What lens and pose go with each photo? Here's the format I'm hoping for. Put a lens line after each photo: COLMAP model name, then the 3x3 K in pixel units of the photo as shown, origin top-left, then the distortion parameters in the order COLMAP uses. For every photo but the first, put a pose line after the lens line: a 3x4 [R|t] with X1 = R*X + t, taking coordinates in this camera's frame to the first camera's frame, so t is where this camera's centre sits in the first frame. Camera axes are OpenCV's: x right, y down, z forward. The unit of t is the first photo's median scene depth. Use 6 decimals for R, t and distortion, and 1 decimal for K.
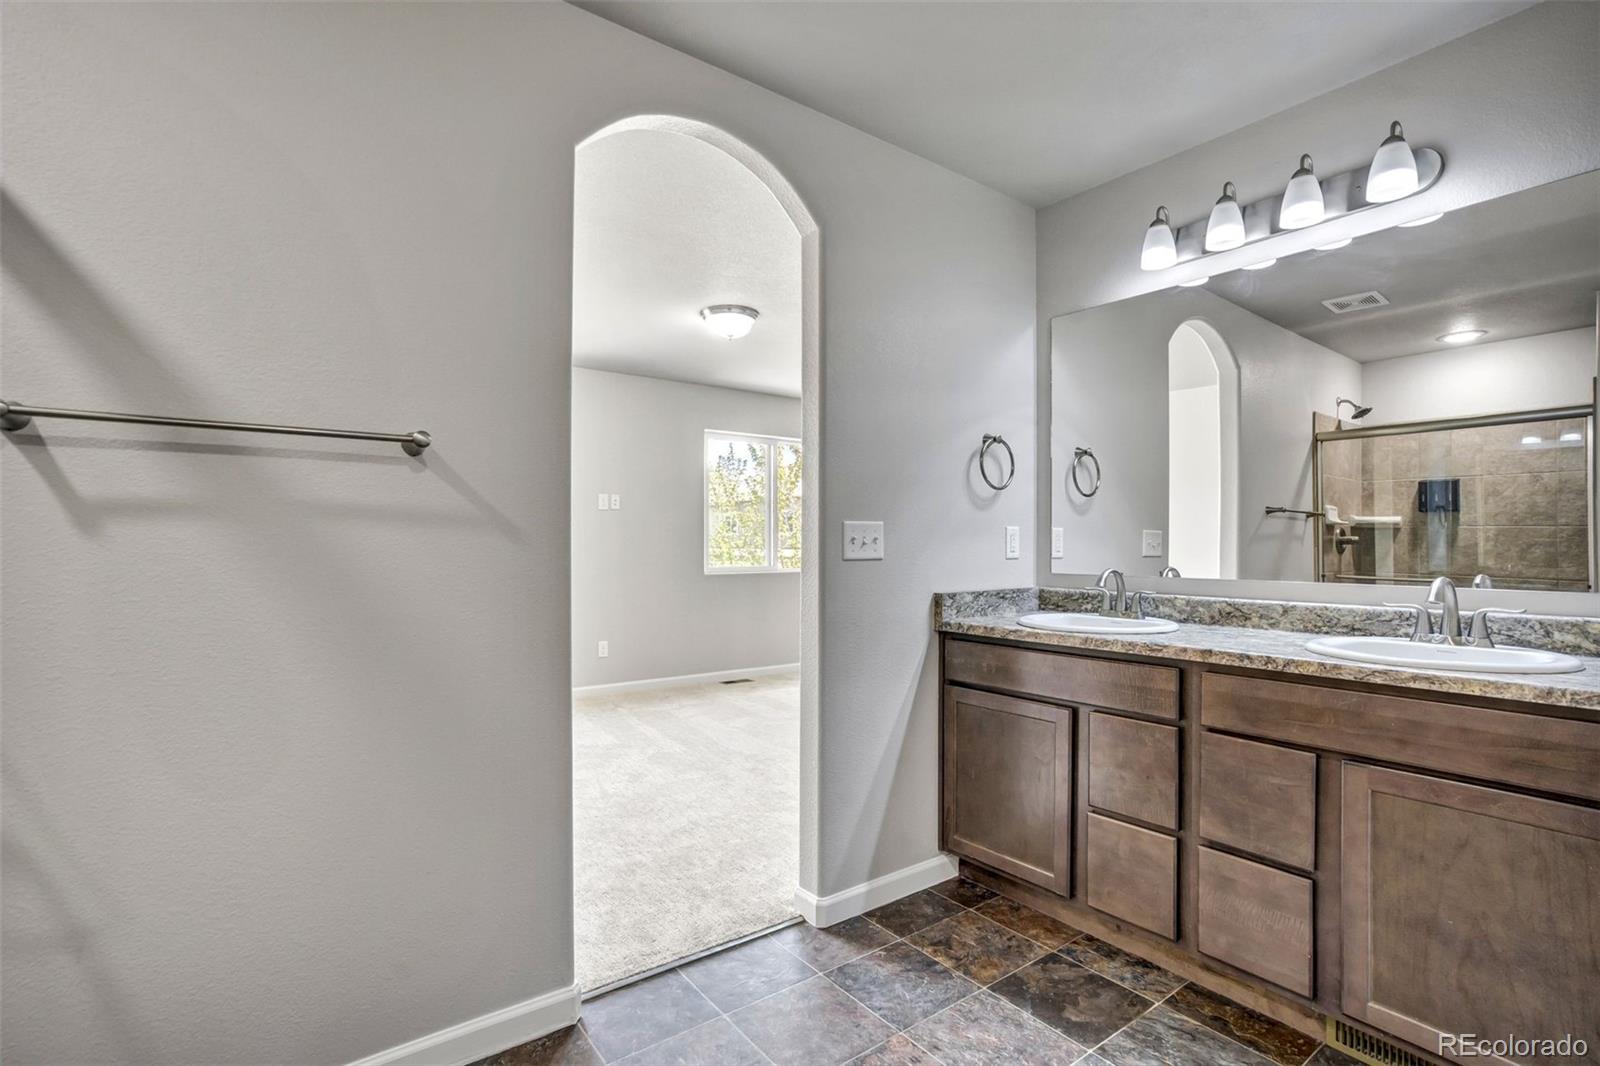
lens RADIAL K [[747.3, 0, 809.3], [0, 747.3, 545.5], [0, 0, 1]] dist [-0.042843, 0.019013]
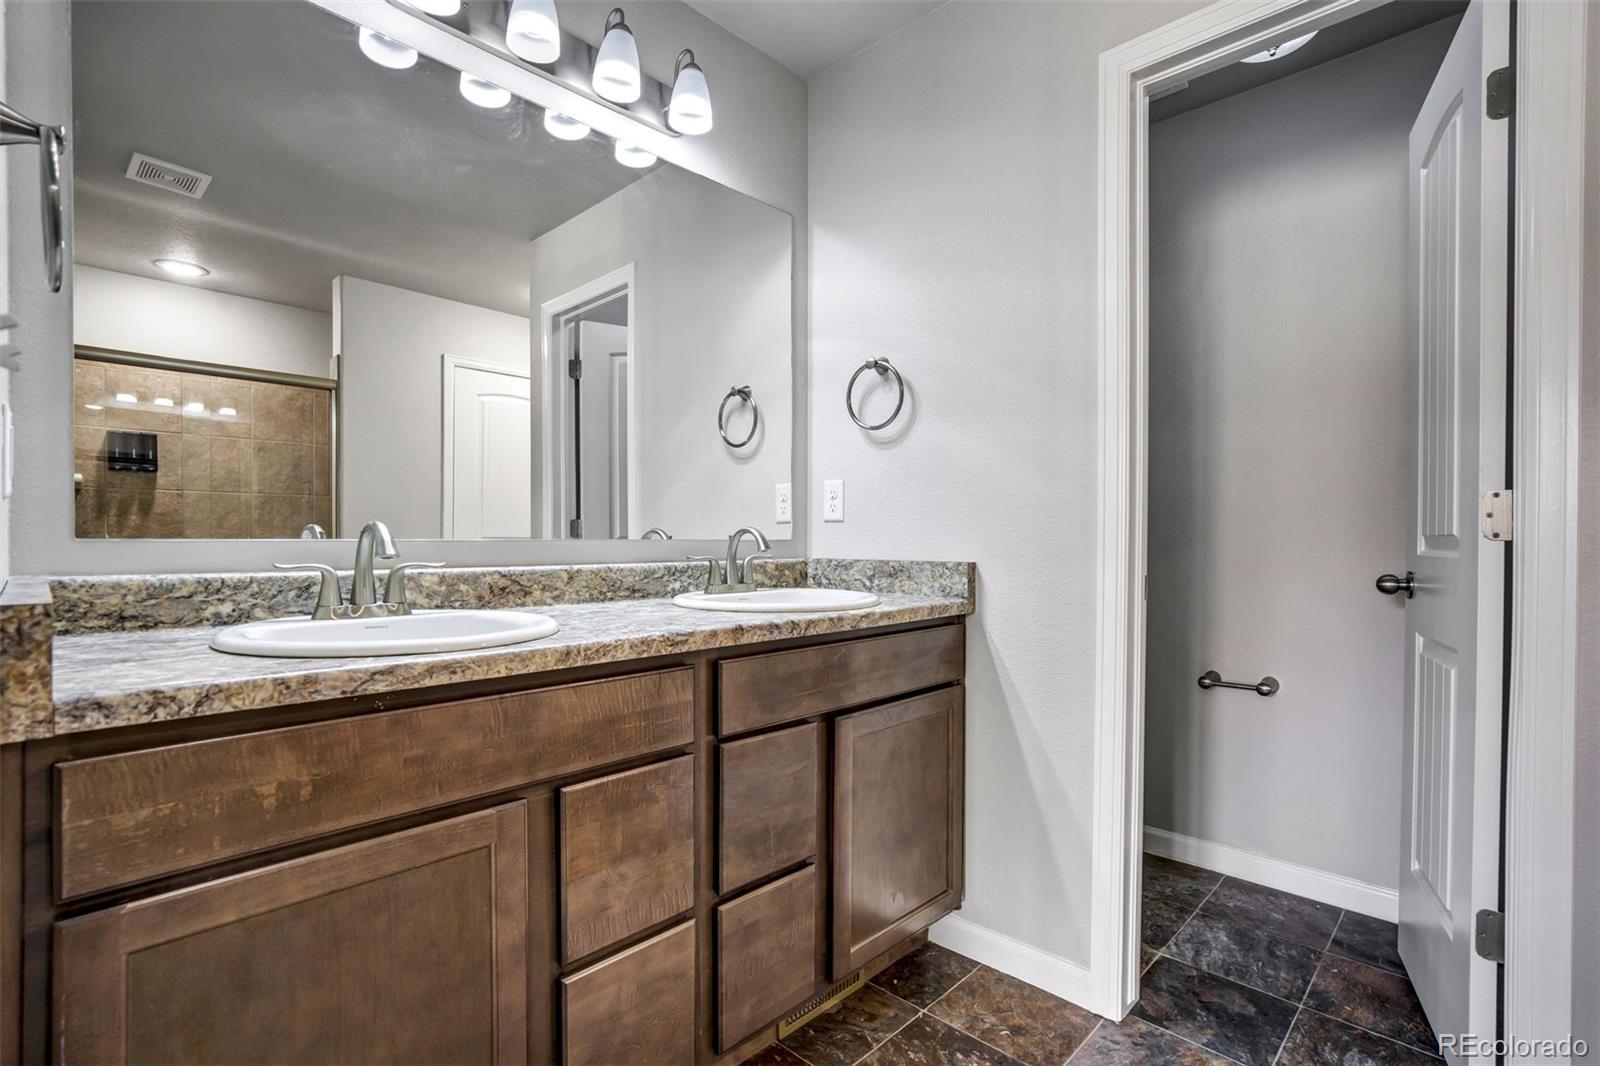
lens RADIAL K [[747.3, 0, 795.3], [0, 747.3, 533.9], [0, 0, 1]] dist [-0.042843, 0.019013]
pose [[-0.170980, -0.001373, 0.985273, -0.165491], [-0.007915, 0.999969, 0.000020, 0.043174], [-0.985243, -0.007795, -0.170986, 0.936180]]
